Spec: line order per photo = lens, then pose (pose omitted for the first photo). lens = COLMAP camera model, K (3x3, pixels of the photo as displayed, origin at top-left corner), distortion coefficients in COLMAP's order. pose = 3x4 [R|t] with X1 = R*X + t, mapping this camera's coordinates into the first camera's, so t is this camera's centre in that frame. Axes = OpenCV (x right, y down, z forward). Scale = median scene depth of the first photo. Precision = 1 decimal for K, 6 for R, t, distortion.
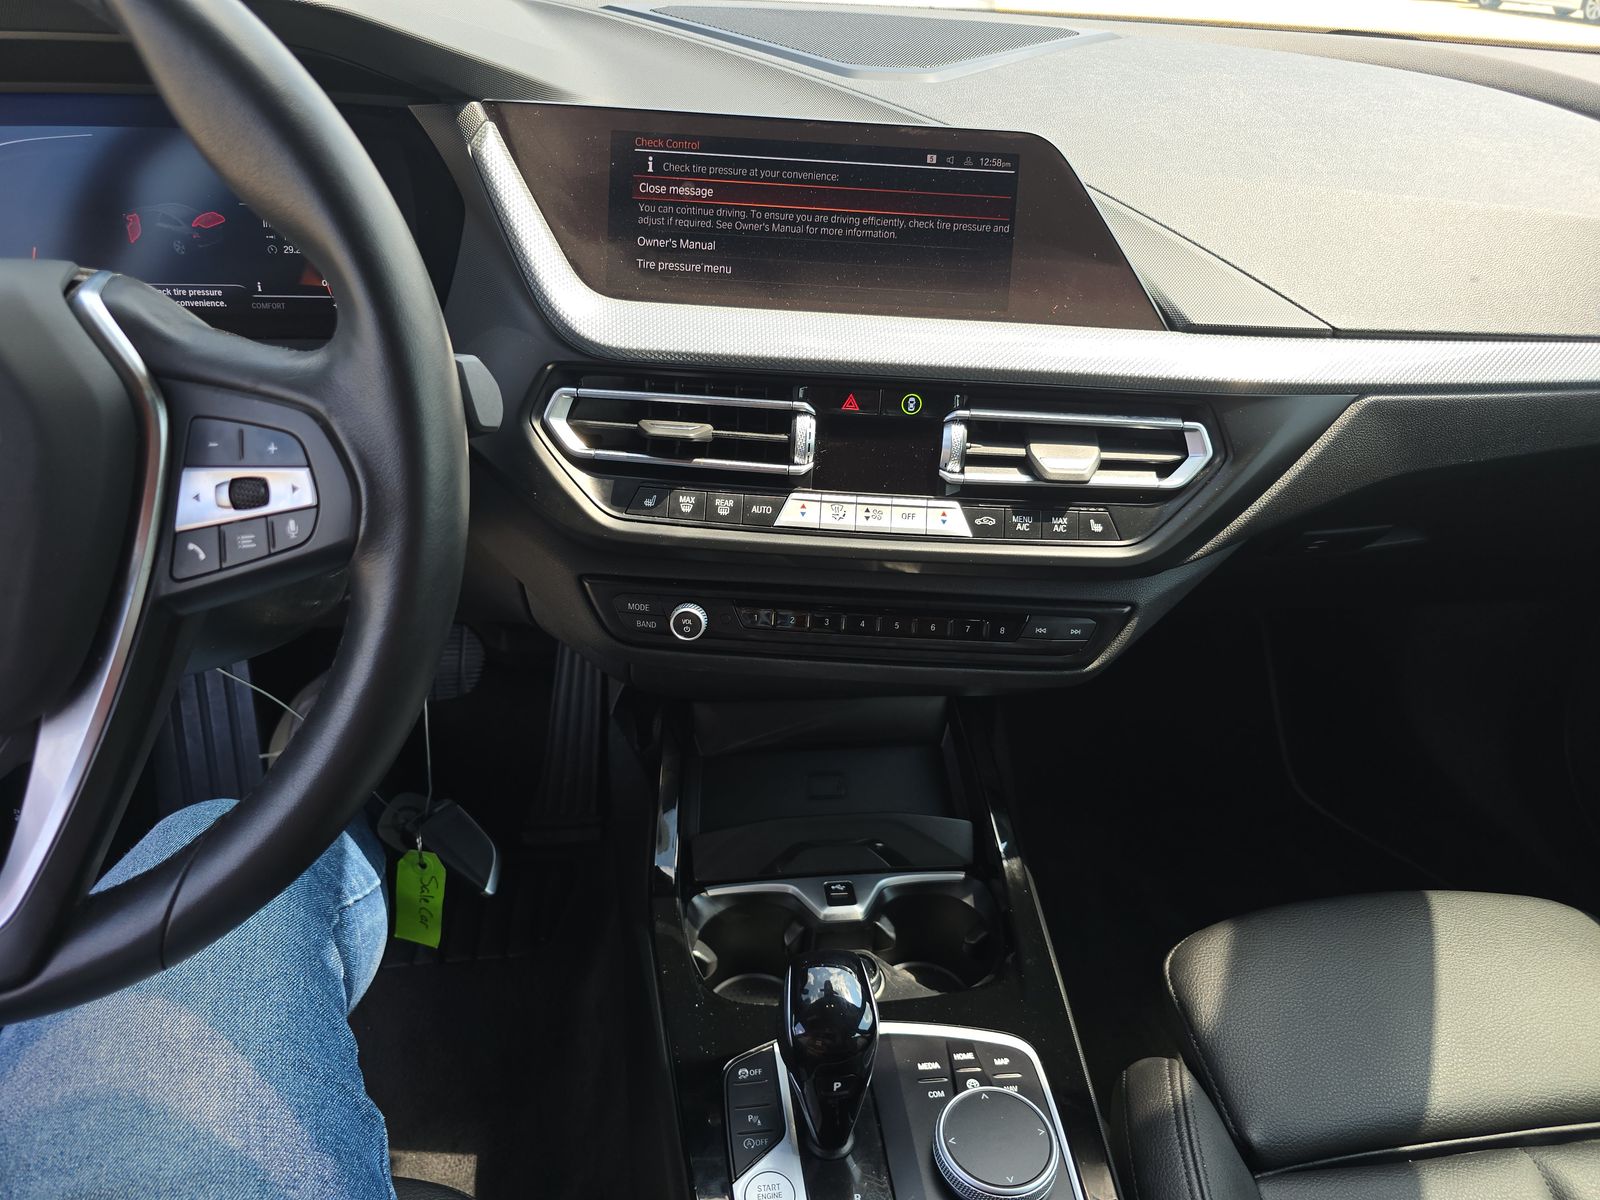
lens RADIAL K [[1077.6, 0, 800.0], [0, 1077.6, 600.0], [0, 0, 1]] dist [0.025764, -0.017008]
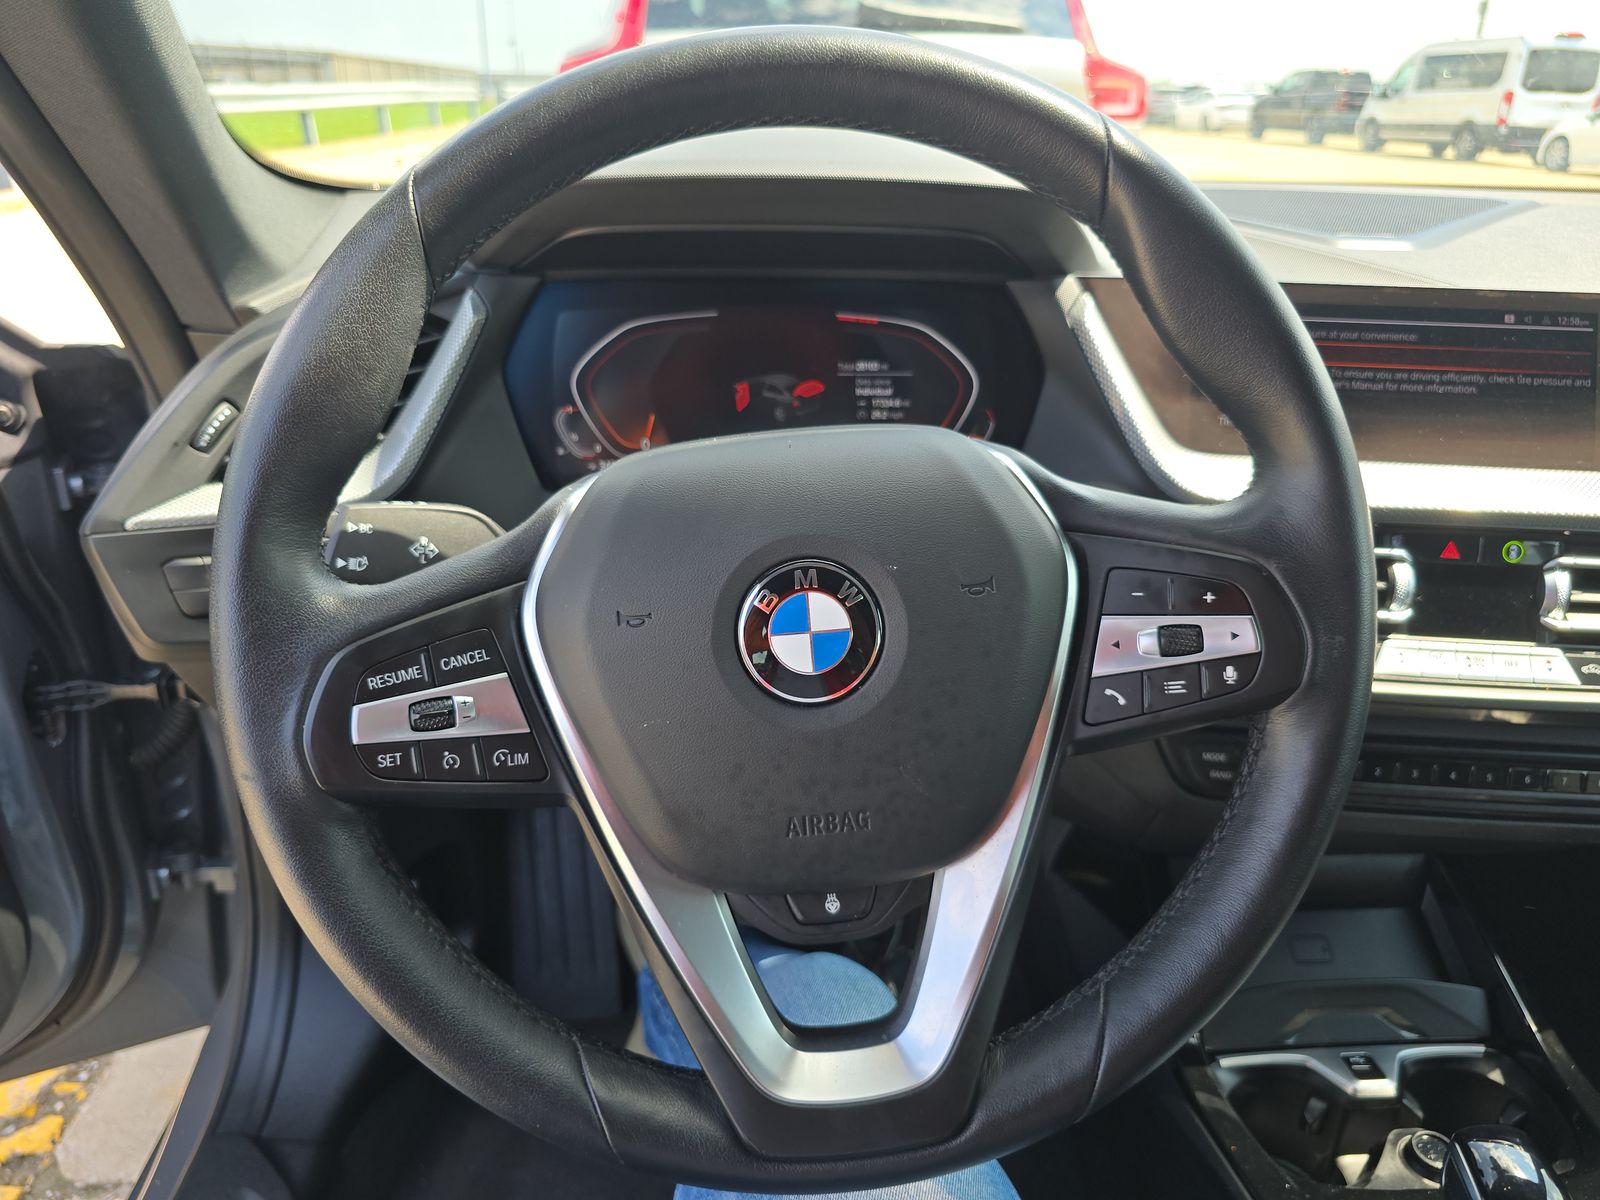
lens RADIAL K [[1084.4, 0, 800.0], [0, 1084.4, 600.0], [0, 0, 1]] dist [0.044101, -0.045076]
pose [[0.998767, -0.005284, -0.049358, -0.501693], [-0.001695, 0.990109, -0.140287, 0.005888], [0.049611, 0.140198, 0.988880, -0.030336]]
